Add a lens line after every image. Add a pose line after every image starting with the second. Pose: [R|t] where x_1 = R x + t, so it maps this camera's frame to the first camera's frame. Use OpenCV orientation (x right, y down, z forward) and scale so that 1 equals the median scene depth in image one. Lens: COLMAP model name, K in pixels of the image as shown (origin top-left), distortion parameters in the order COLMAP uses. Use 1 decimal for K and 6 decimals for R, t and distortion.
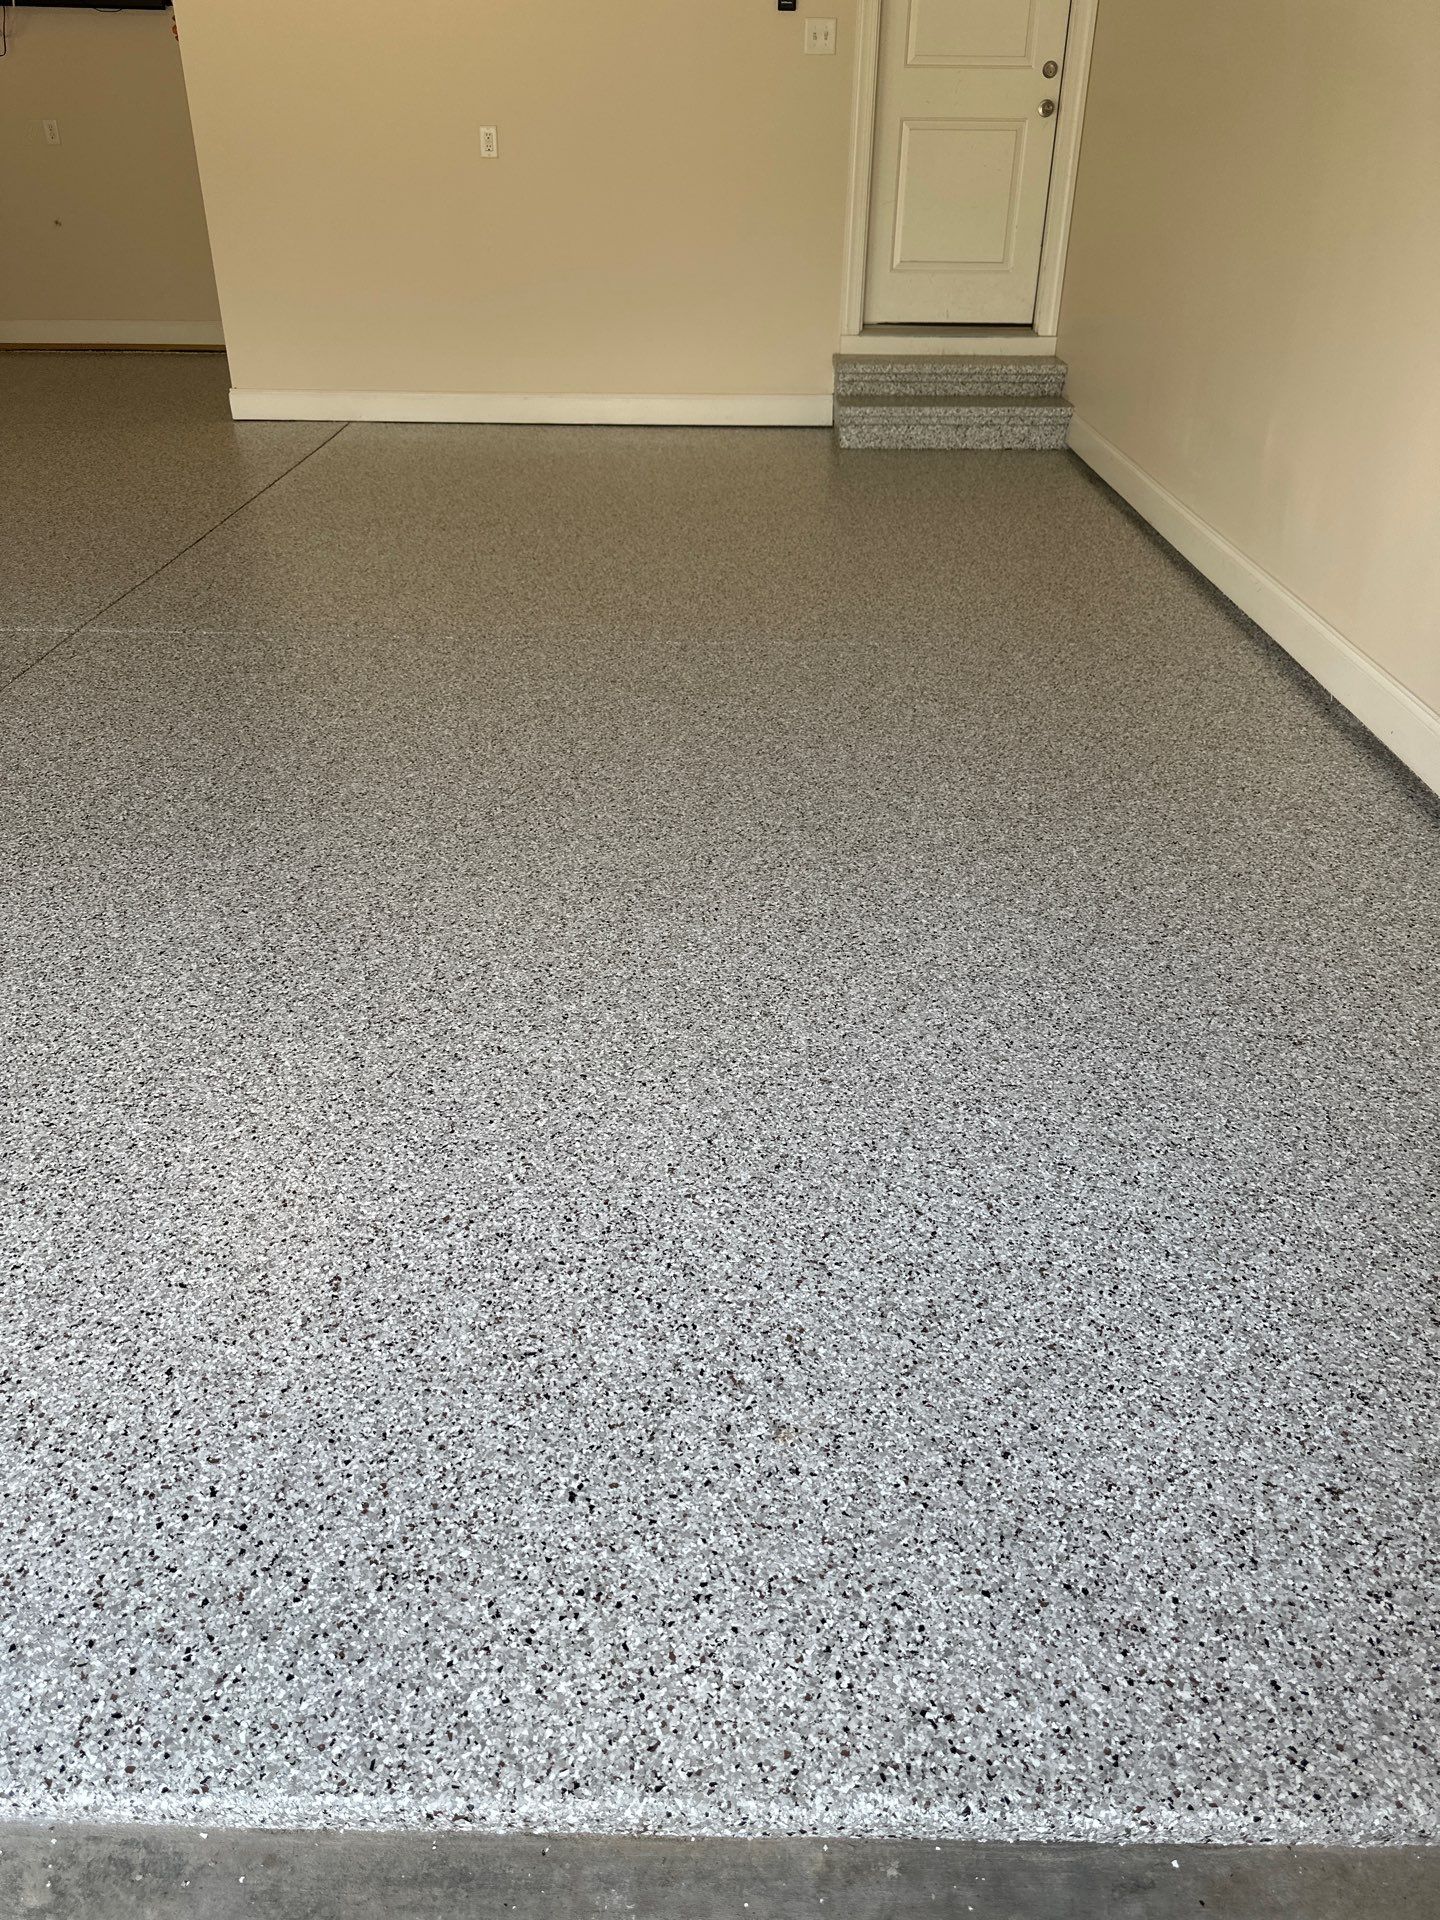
lens RADIAL K [[1423.4, 0, 724.0], [0, 1423.4, 970.9], [0, 0, 1]] dist [0.052990, -0.065899]
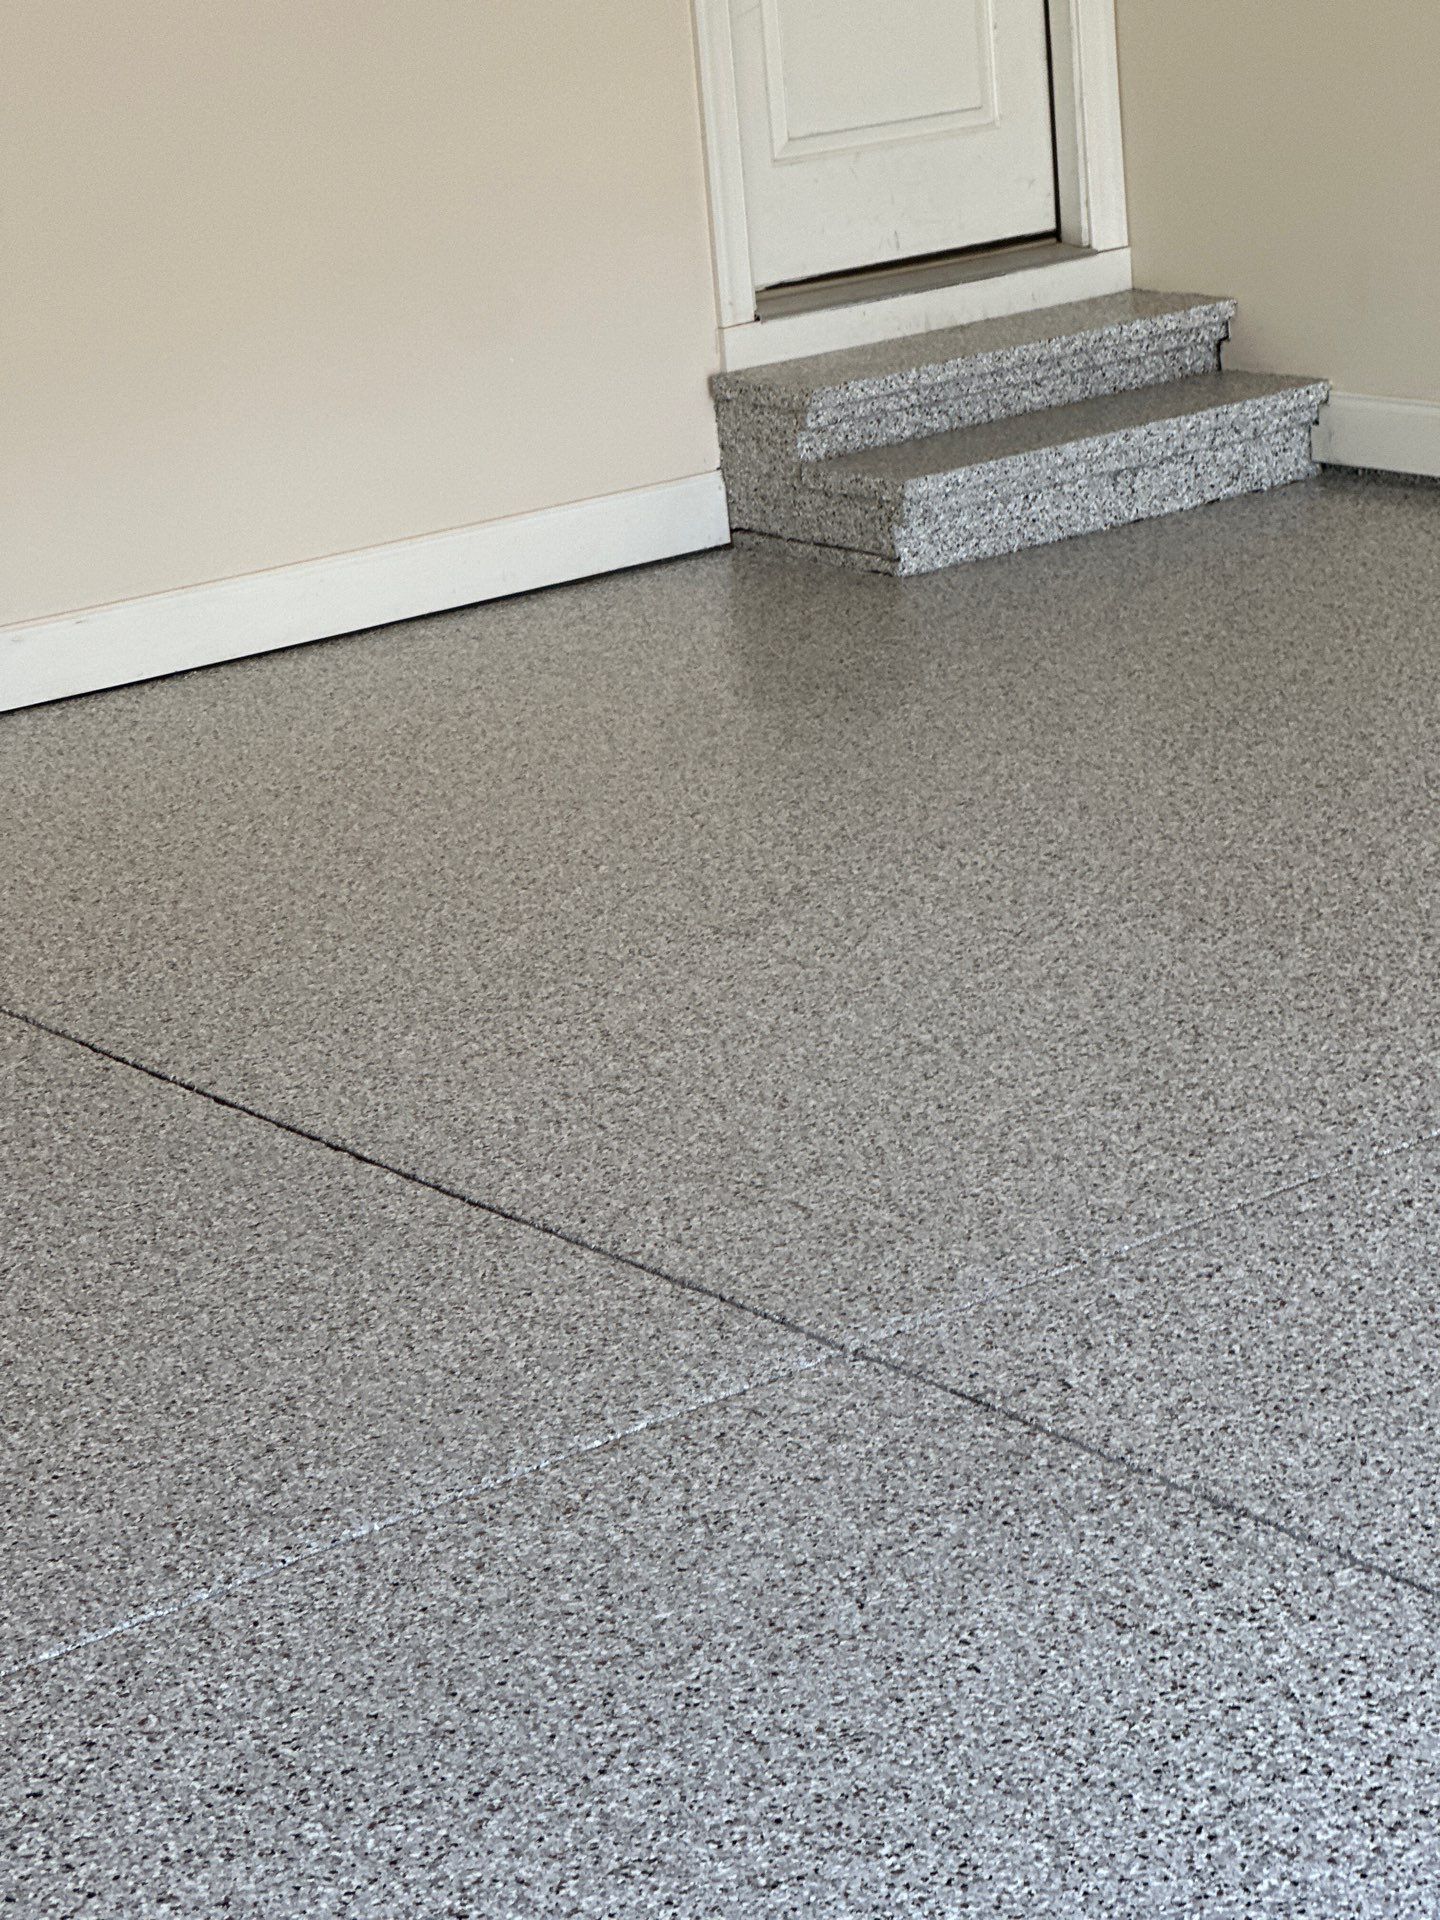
lens RADIAL K [[4513.6, 0, 648.6], [0, 4513.6, 890.9], [0, 0, 1]] dist [0.092700, 0.000000]
pose [[0.778123, -0.235335, 0.582359, -0.701658], [0.396075, 0.903429, -0.164137, -0.116156], [-0.487492, 0.358377, 0.796189, 0.092932]]
